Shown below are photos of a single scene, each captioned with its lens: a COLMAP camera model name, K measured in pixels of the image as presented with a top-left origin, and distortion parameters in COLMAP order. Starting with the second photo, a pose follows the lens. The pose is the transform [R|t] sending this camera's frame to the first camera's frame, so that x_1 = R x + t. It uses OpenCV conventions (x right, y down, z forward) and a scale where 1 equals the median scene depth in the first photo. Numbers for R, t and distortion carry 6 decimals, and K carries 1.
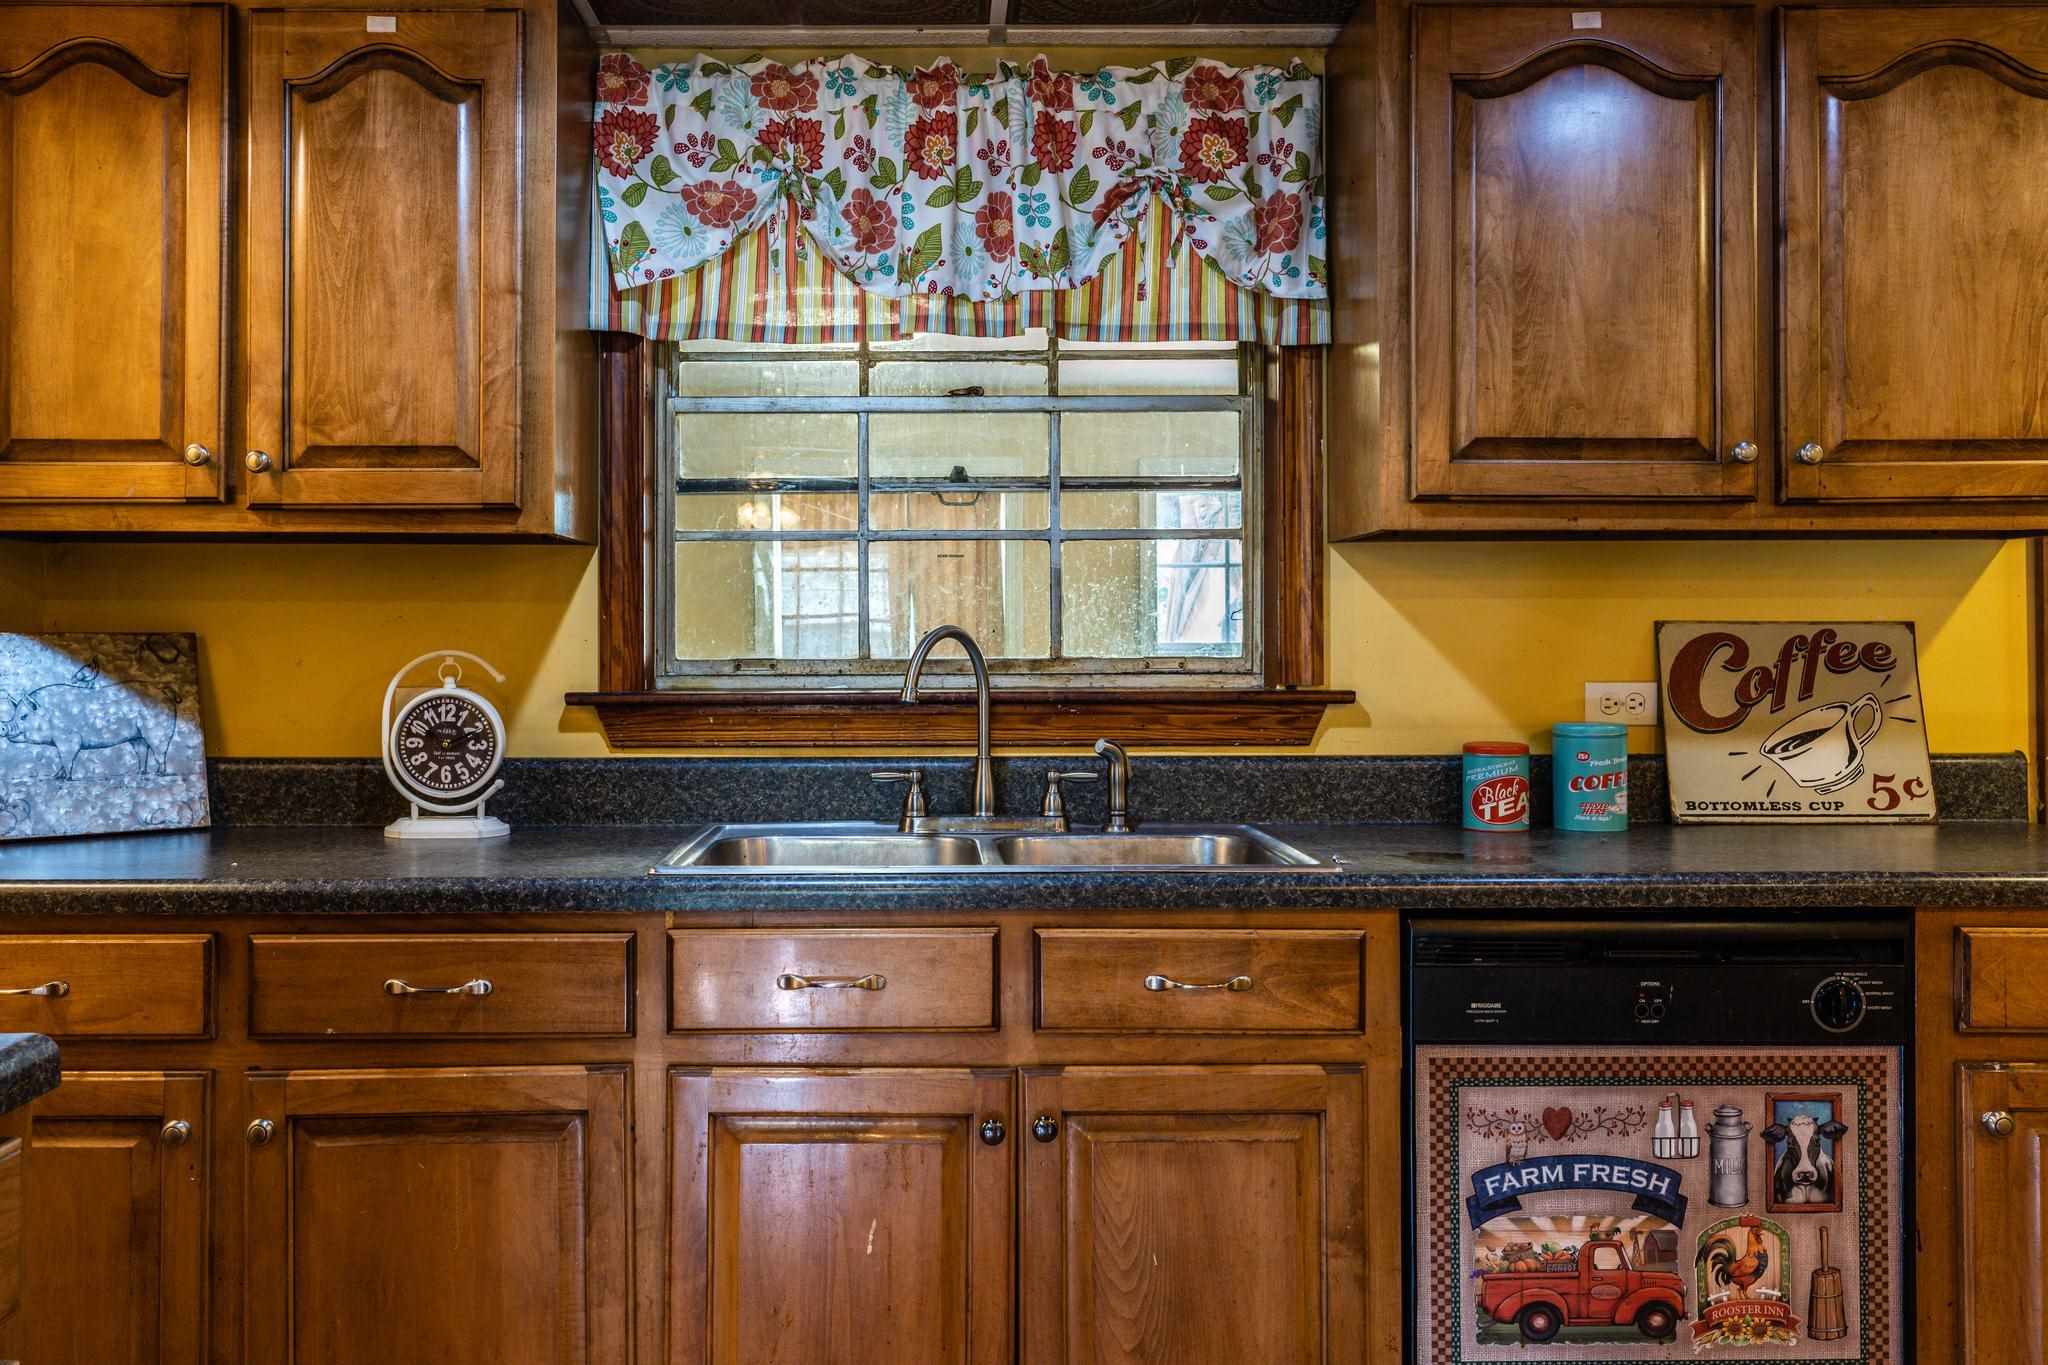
lens RADIAL K [[1497.4, 0, 1018.7], [0, 1497.4, 660.8], [0, 0, 1]] dist [0.002484, 0.001847]
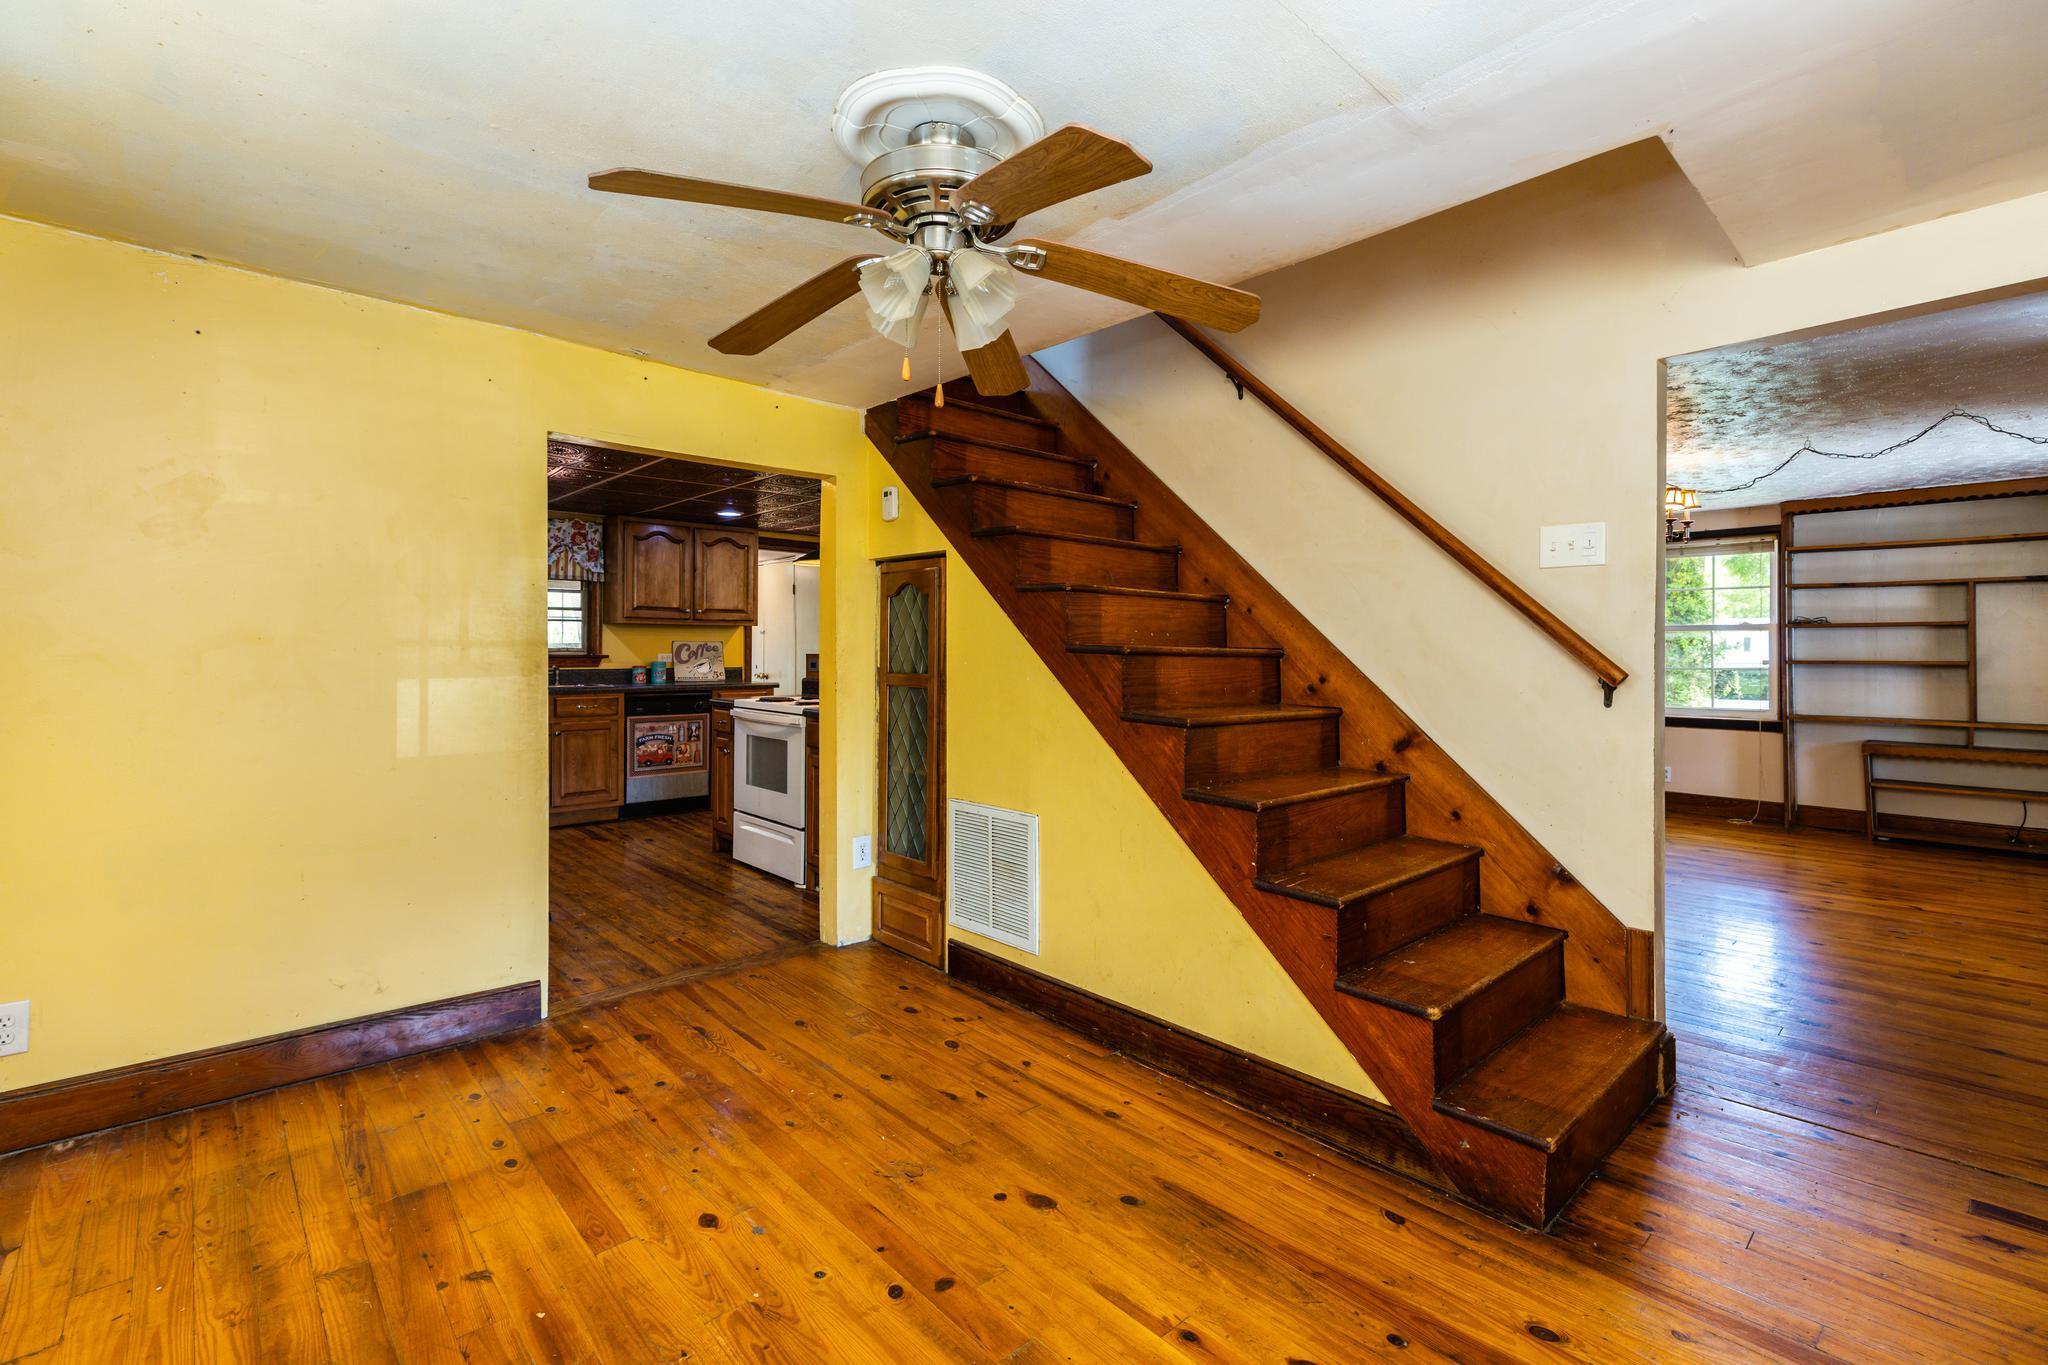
lens RADIAL K [[924.1, 0, 1024.2], [0, 924.1, 638.6], [0, 0, 1]] dist [0.003201, 0.000140]
pose [[0.737463, 0.012621, 0.675270, -0.789243], [-0.006315, 0.999911, -0.011792, -0.005377], [-0.675358, 0.004432, 0.737477, -2.063738]]
